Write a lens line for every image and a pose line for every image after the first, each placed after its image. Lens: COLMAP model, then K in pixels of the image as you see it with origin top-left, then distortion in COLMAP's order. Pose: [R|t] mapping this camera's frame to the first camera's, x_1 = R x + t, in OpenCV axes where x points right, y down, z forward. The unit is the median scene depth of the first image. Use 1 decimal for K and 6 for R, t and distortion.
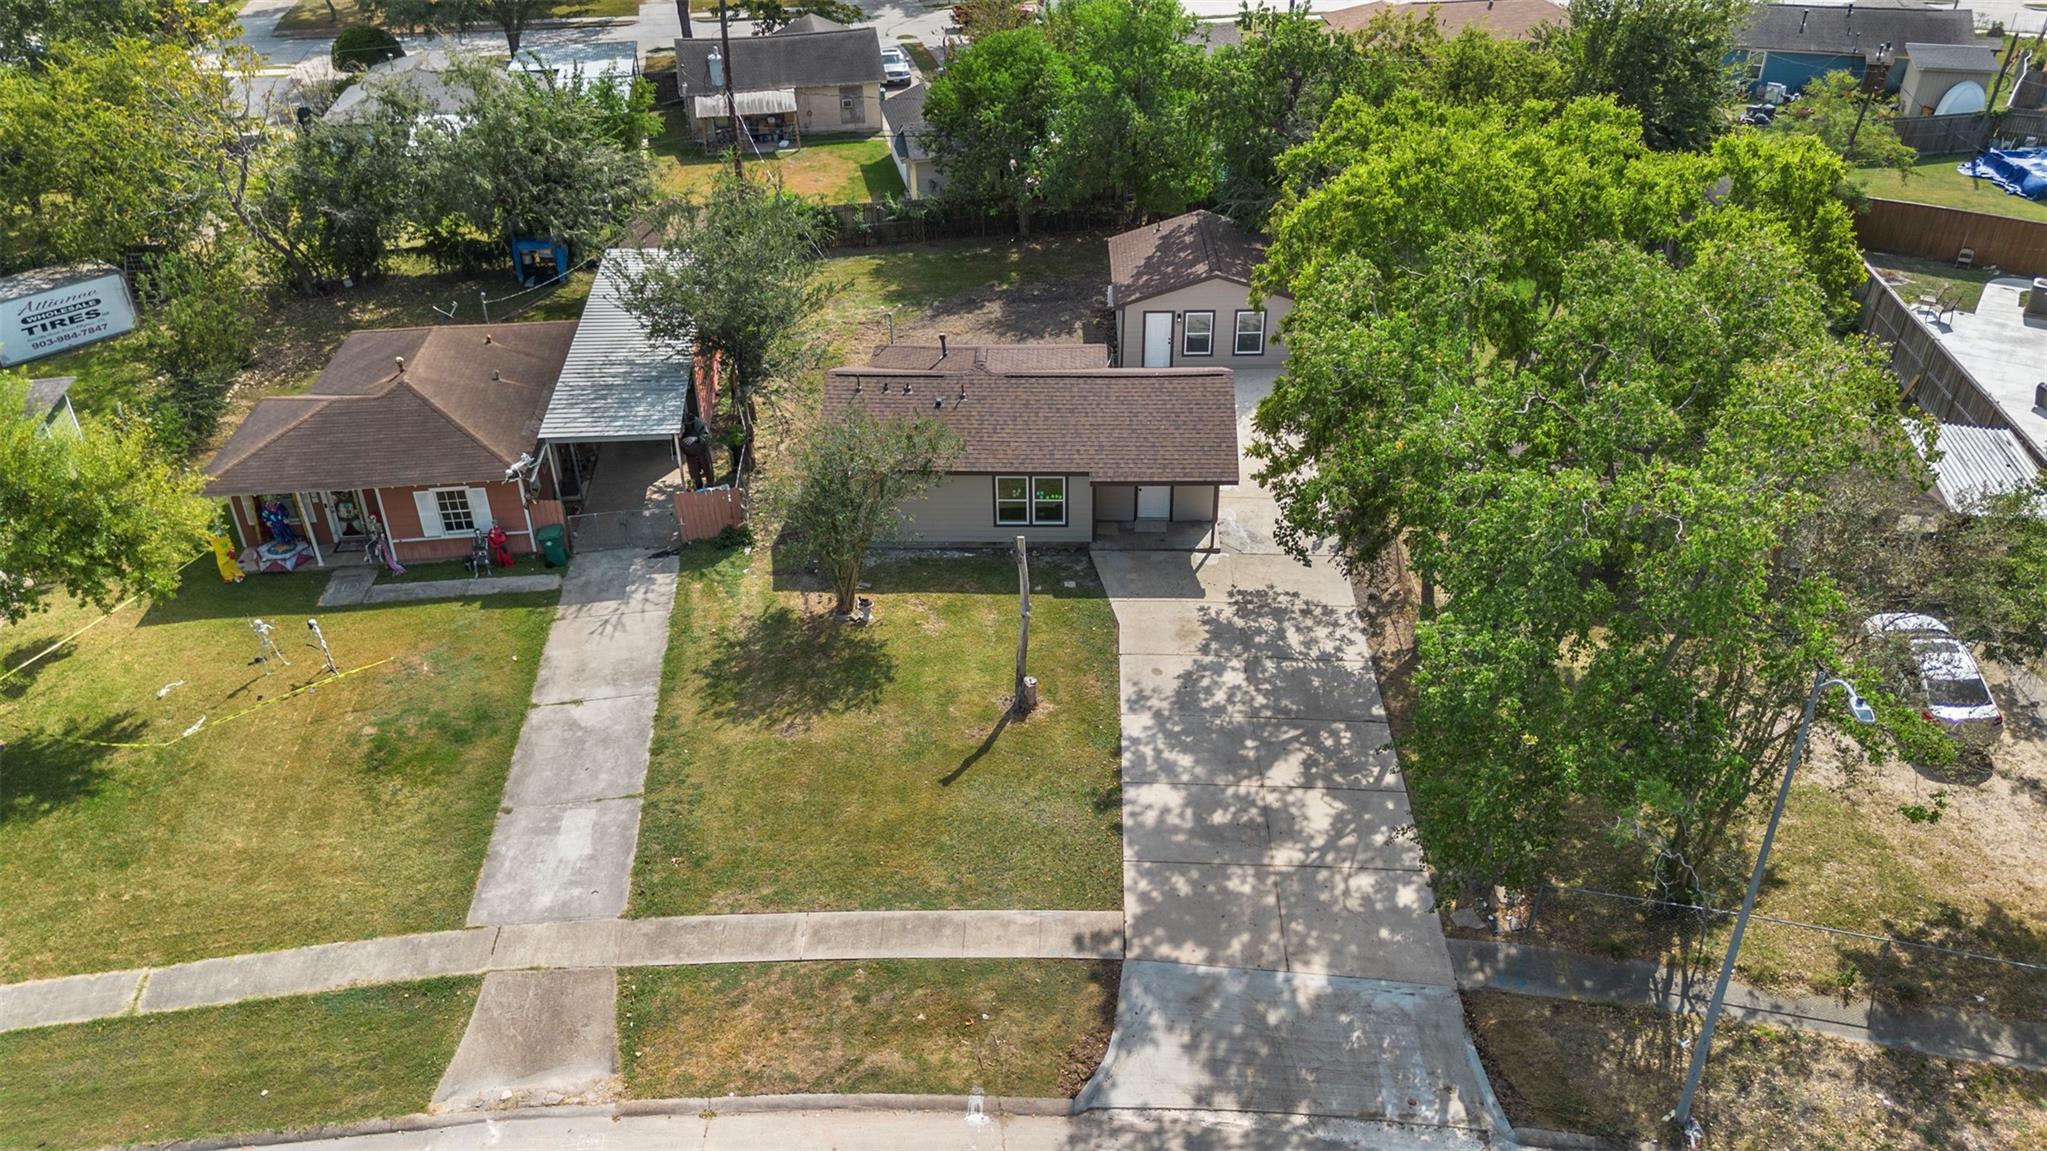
lens RADIAL K [[1456.9, 0, 1023.5], [0, 1456.9, 575.5], [0, 0, 1]] dist [0.049043, -0.033959]
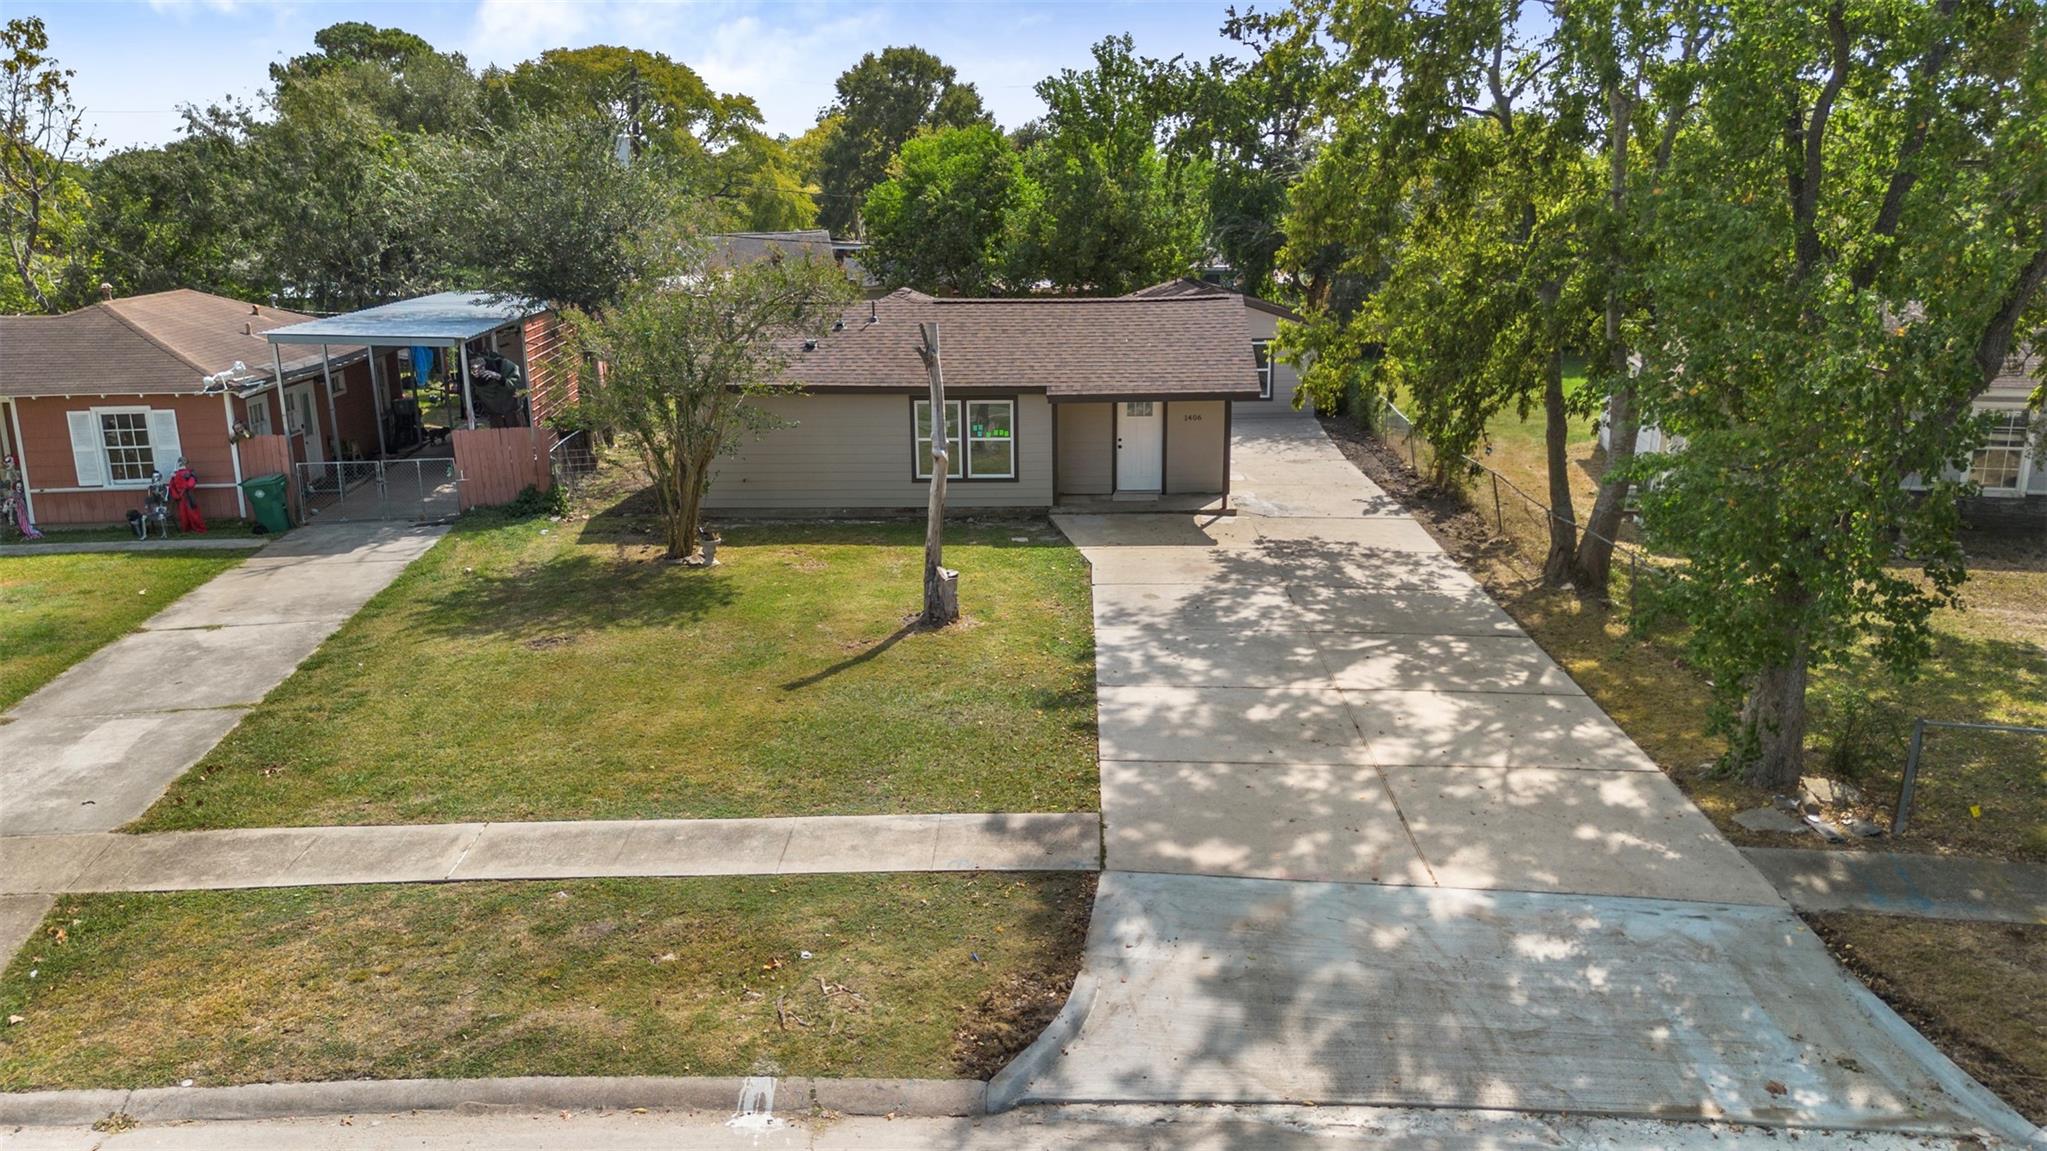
lens RADIAL K [[1449.9, 0, 1066.1], [0, 1449.9, 581.0], [0, 0, 1]] dist [0.003191, -0.001650]
pose [[0.999145, 0.003919, 0.041147, 0.030613], [0.008070, 0.957844, -0.287176, 0.258070], [-0.040538, 0.287263, 0.956994, 0.413911]]
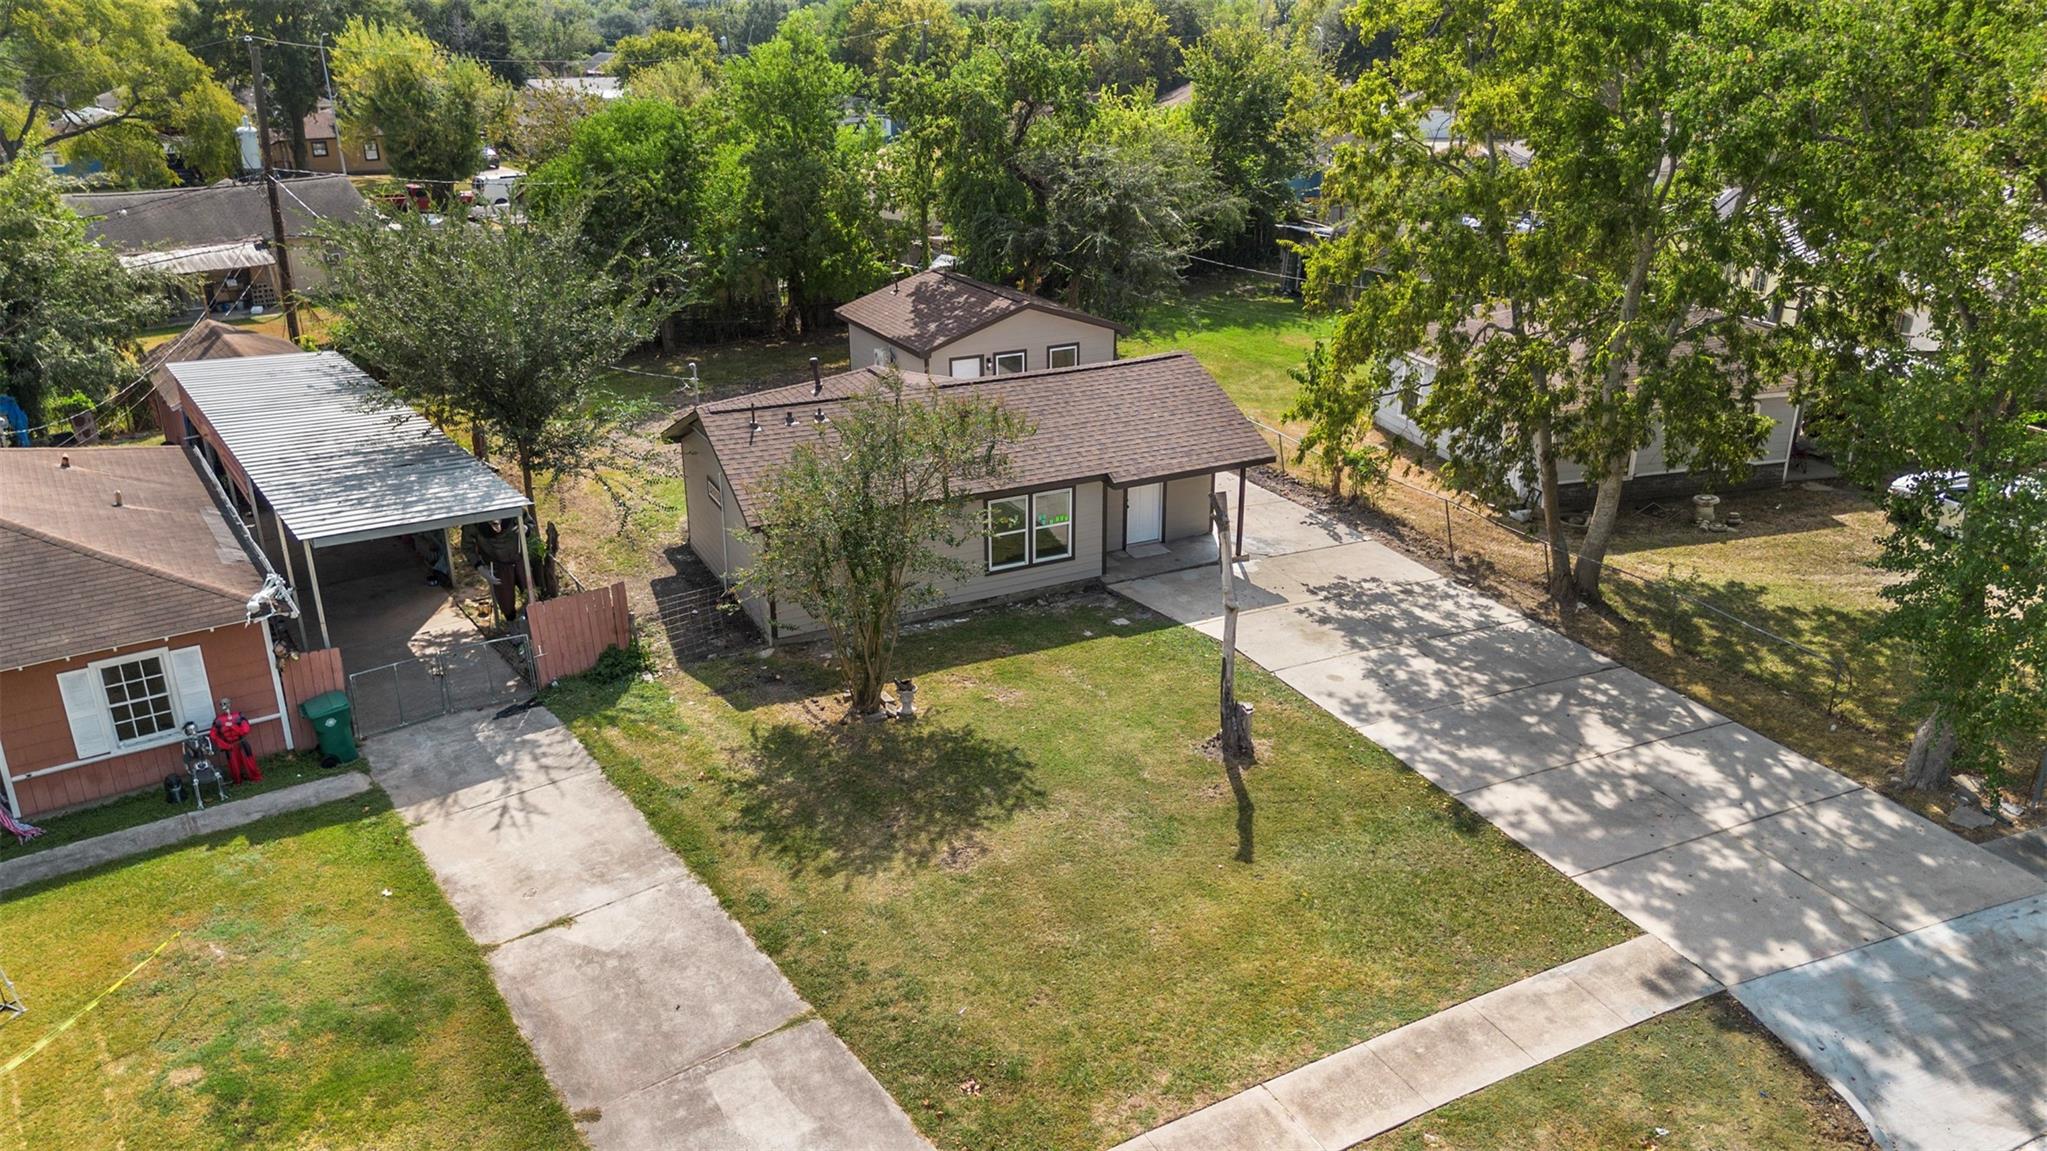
lens RADIAL K [[1456.9, 0, 1023.5], [0, 1456.9, 575.5], [0, 0, 1]] dist [0.049043, -0.033959]
pose [[0.882140, -0.163455, 0.441713, -0.394485], [0.239855, 0.963030, -0.122645, 0.073142], [-0.405336, 0.214137, 0.888734, 0.414347]]
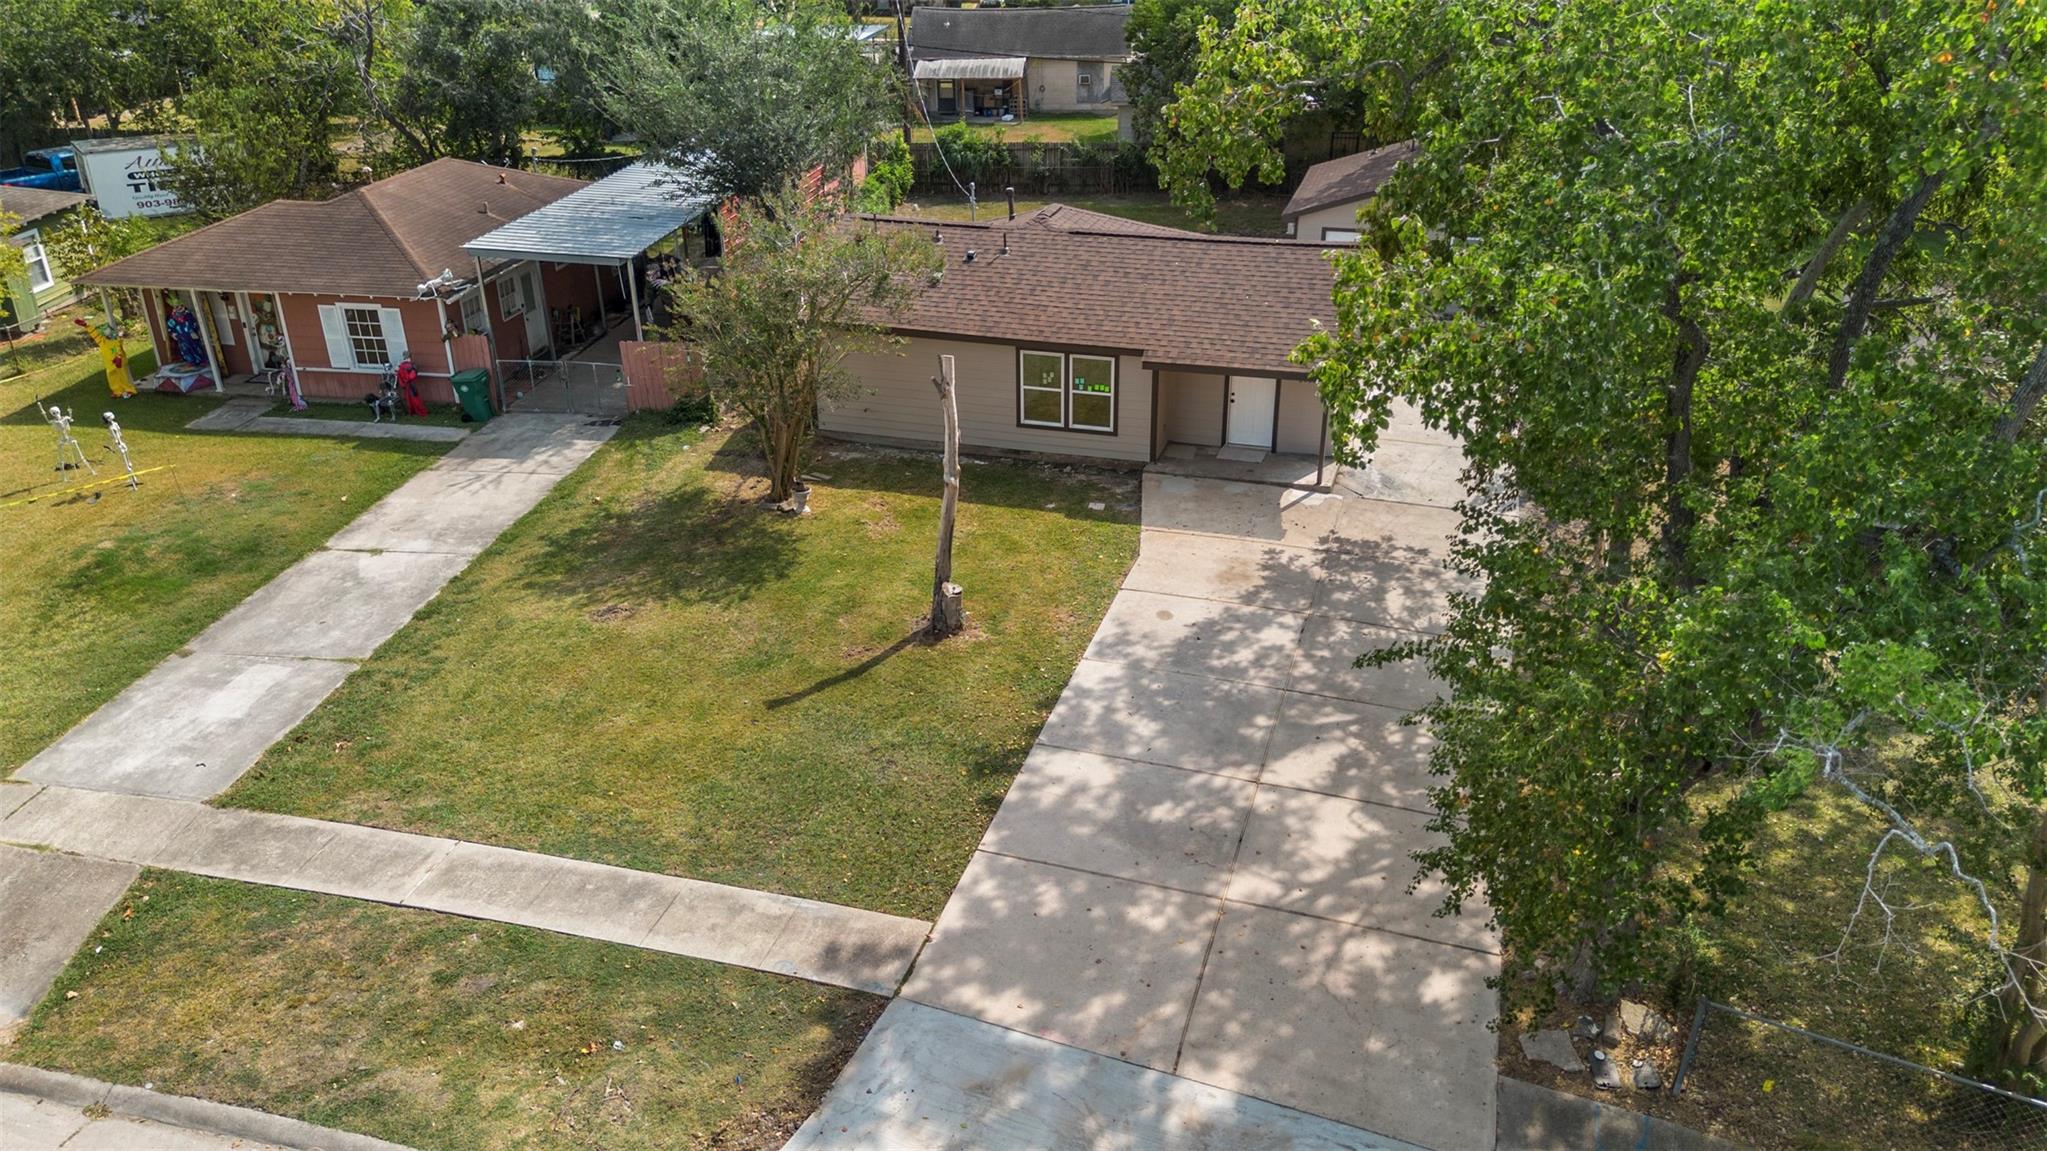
lens RADIAL K [[1456.9, 0, 1023.5], [0, 1456.9, 575.5], [0, 0, 1]] dist [0.049043, -0.033959]
pose [[0.966824, 0.119554, -0.225737, 0.187849], [-0.140062, 0.987138, -0.077078, 0.115093], [0.213619, 0.106138, 0.971134, 0.368929]]
